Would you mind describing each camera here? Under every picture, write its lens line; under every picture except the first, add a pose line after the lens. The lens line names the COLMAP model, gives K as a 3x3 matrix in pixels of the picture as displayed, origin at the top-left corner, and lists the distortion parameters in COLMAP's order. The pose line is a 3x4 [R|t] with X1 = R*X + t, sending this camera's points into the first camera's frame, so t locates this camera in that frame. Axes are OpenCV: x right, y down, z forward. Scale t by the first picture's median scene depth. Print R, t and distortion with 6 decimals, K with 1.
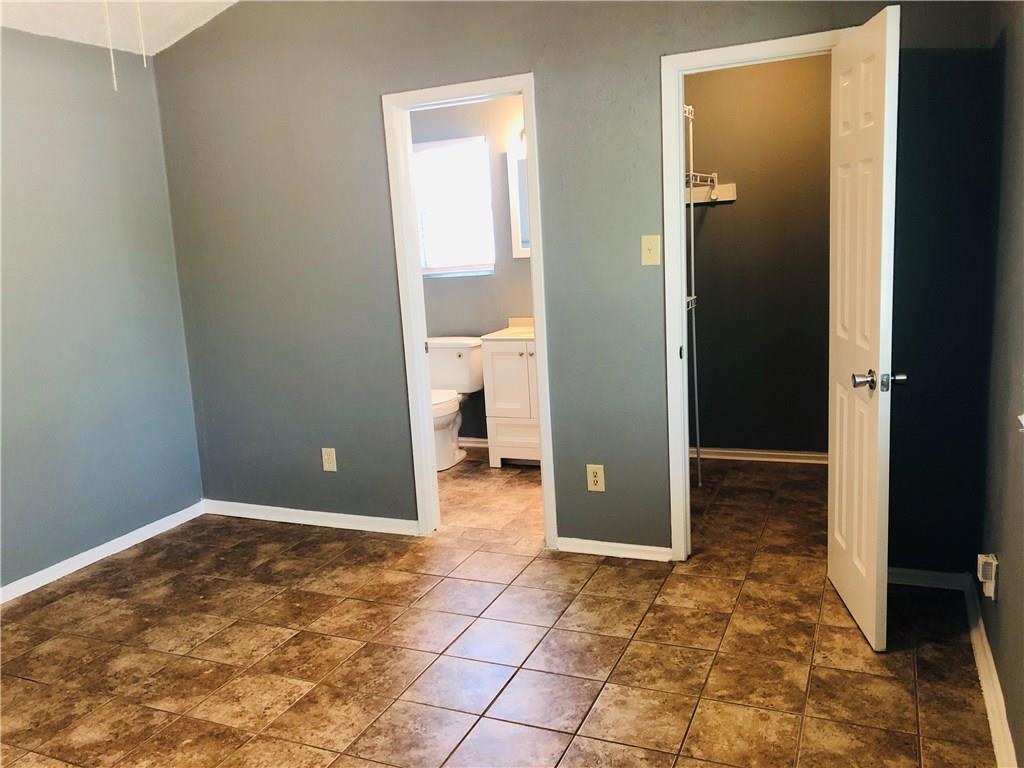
lens RADIAL K [[840.8, 0, 506.2], [0, 840.8, 381.5], [0, 0, 1]] dist [0.027745, -0.014747]
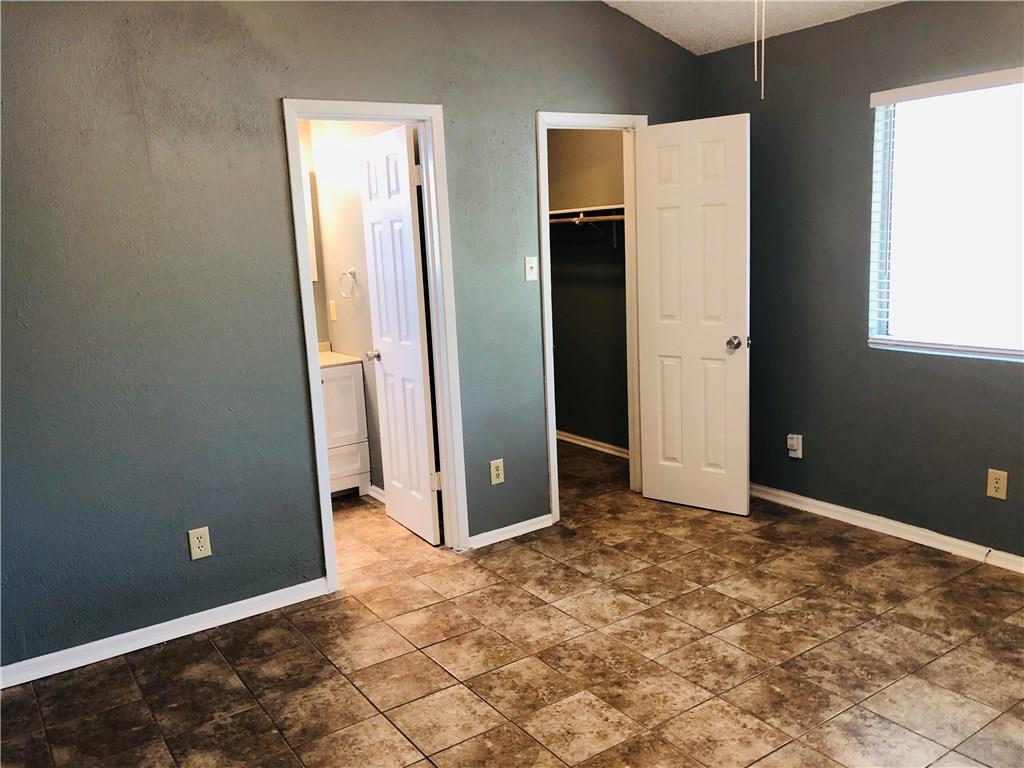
lens RADIAL K [[840.8, 0, 513.2], [0, 840.8, 373.3], [0, 0, 1]] dist [0.027745, -0.014747]
pose [[0.526569, -0.111217, 0.842826, -0.921308], [0.164847, 0.985946, 0.027112, -0.046773], [-0.833997, 0.124661, 0.537502, 0.416420]]
